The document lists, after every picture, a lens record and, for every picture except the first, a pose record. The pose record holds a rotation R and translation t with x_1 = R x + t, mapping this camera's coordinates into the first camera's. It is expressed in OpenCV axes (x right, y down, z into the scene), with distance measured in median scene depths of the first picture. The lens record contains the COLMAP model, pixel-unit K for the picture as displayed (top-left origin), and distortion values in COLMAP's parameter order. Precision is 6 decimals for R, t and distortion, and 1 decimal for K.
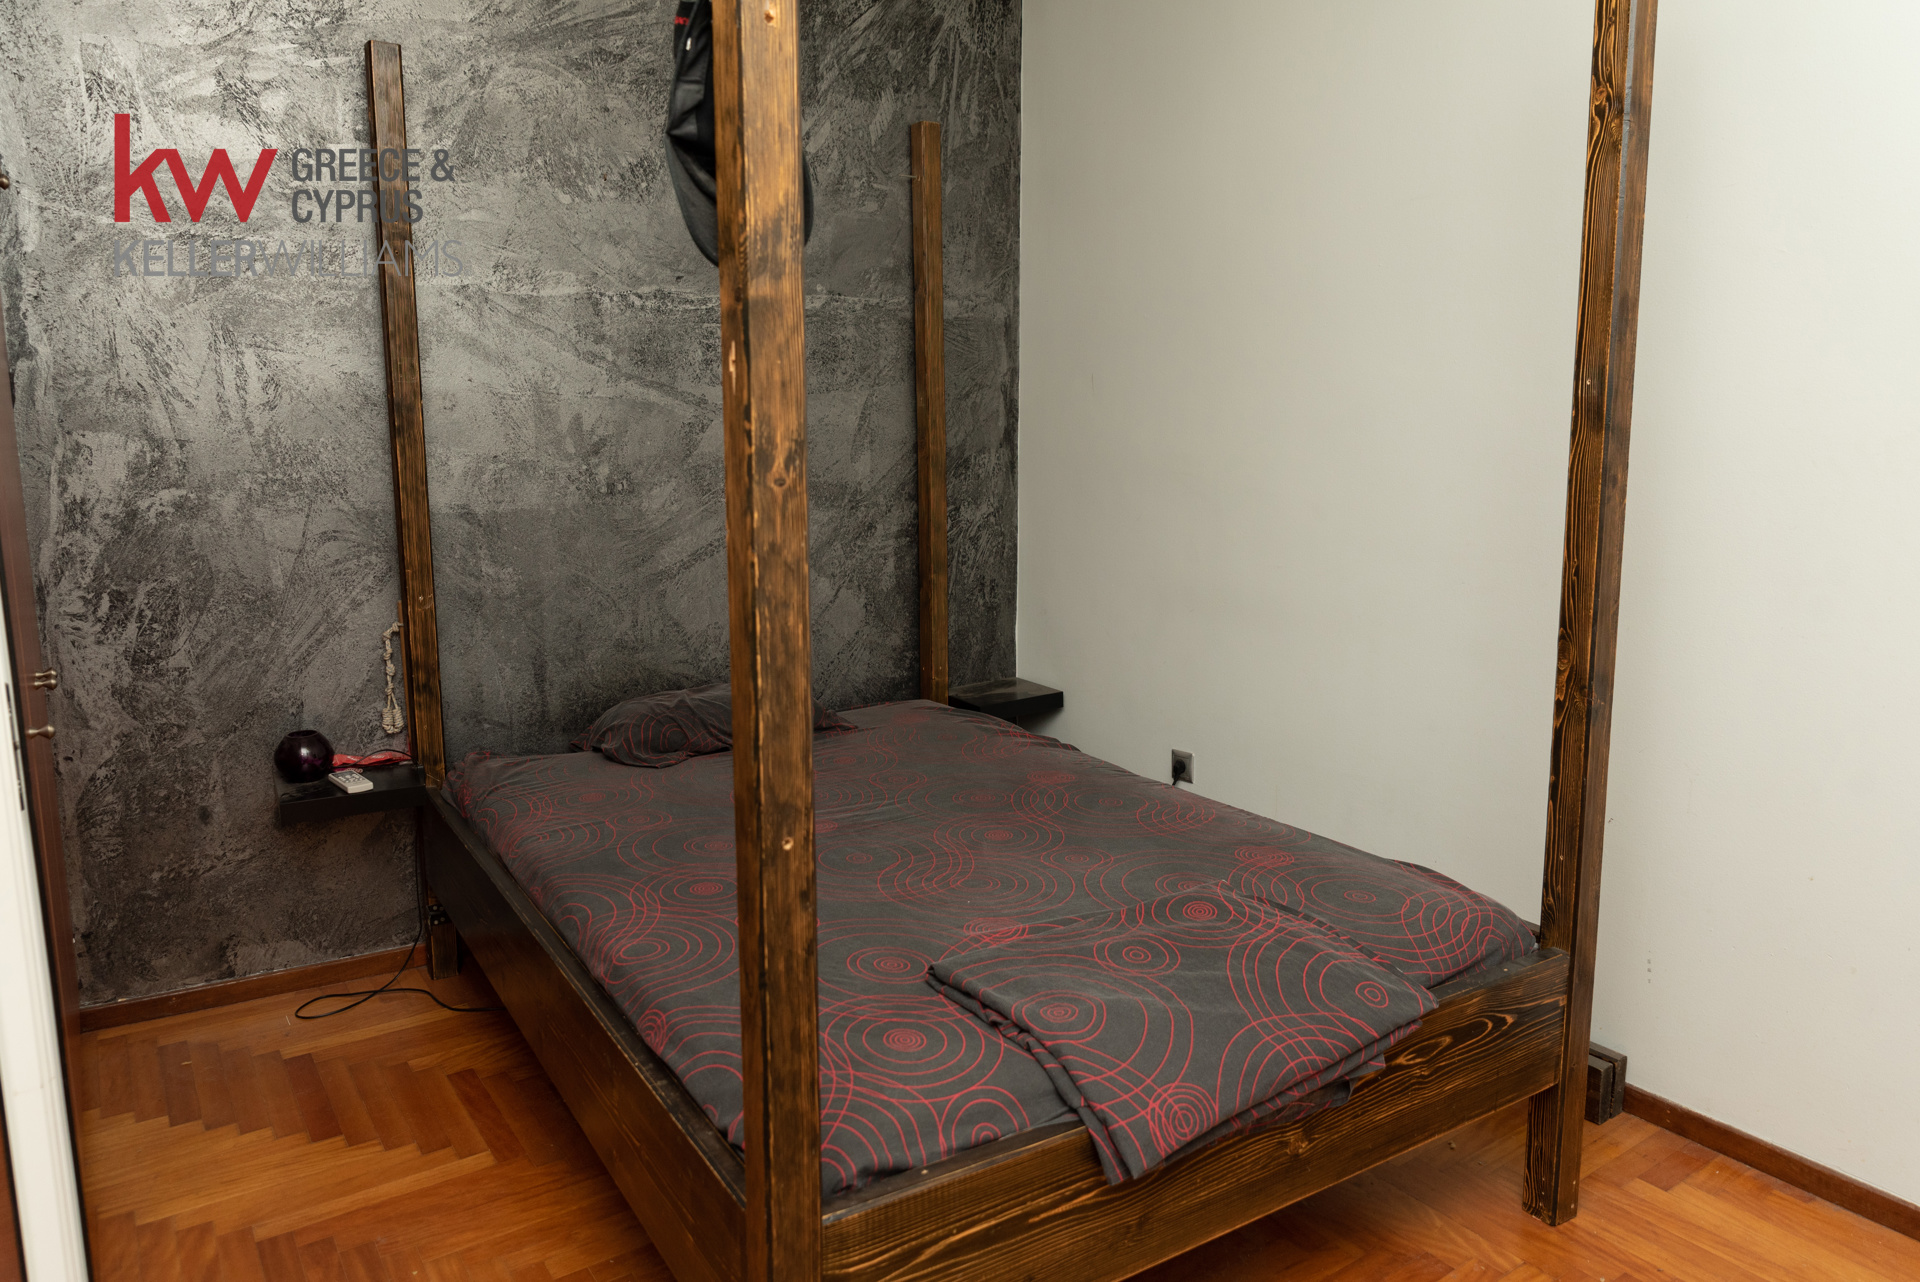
lens RADIAL K [[1283.8, 0, 960.8], [0, 1283.8, 640.5], [0, 0, 1]] dist [-0.003380, 0.006308]
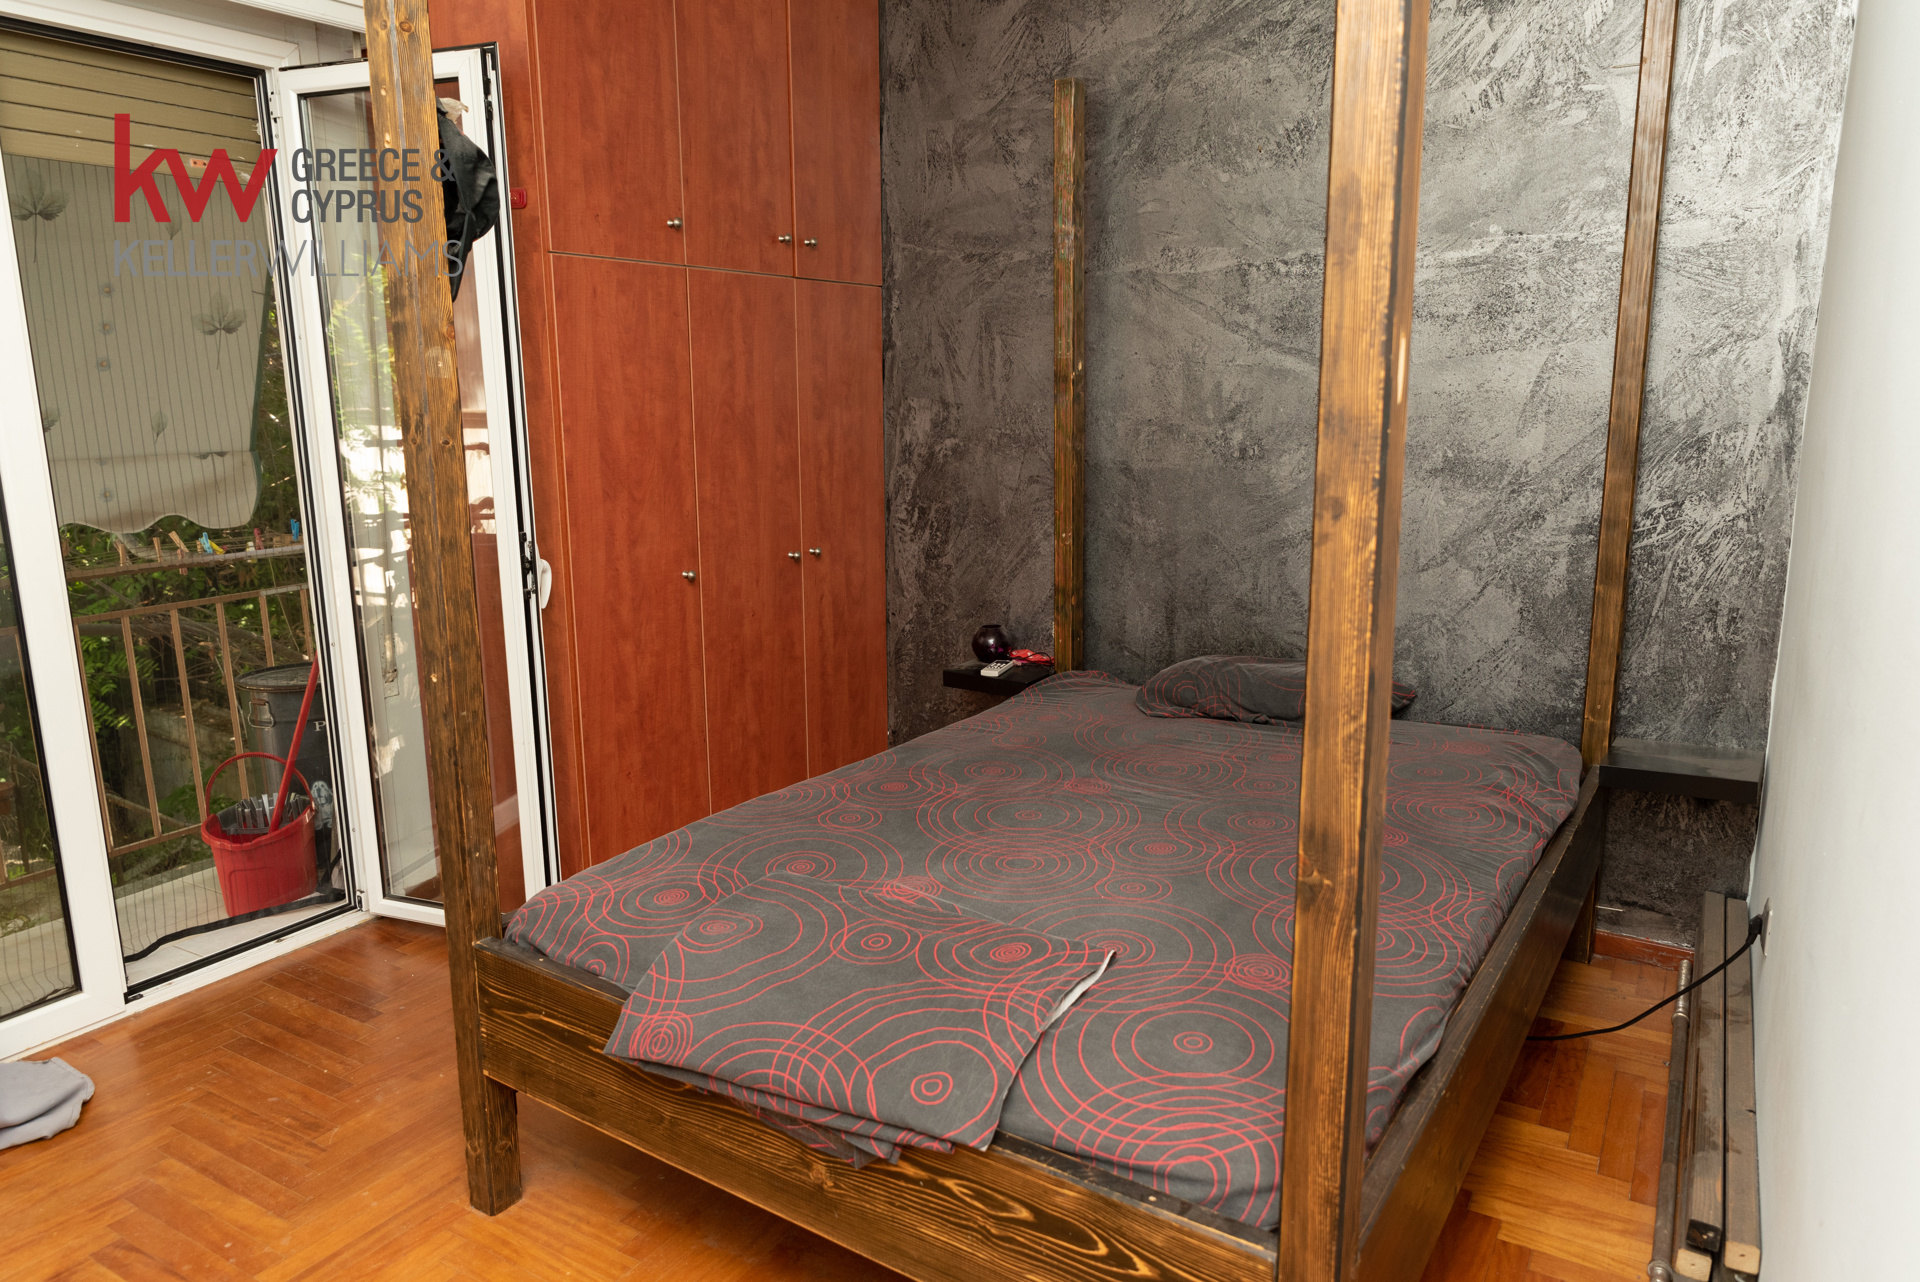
lens RADIAL K [[1283.8, 0, 962.8], [0, 1283.8, 647.0], [0, 0, 1]] dist [-0.003380, 0.006308]
pose [[0.396256, 0.180759, -0.900171, 0.617992], [-0.145655, 0.980389, 0.132750, -0.071976], [0.906513, 0.078512, 0.414813, 0.387822]]
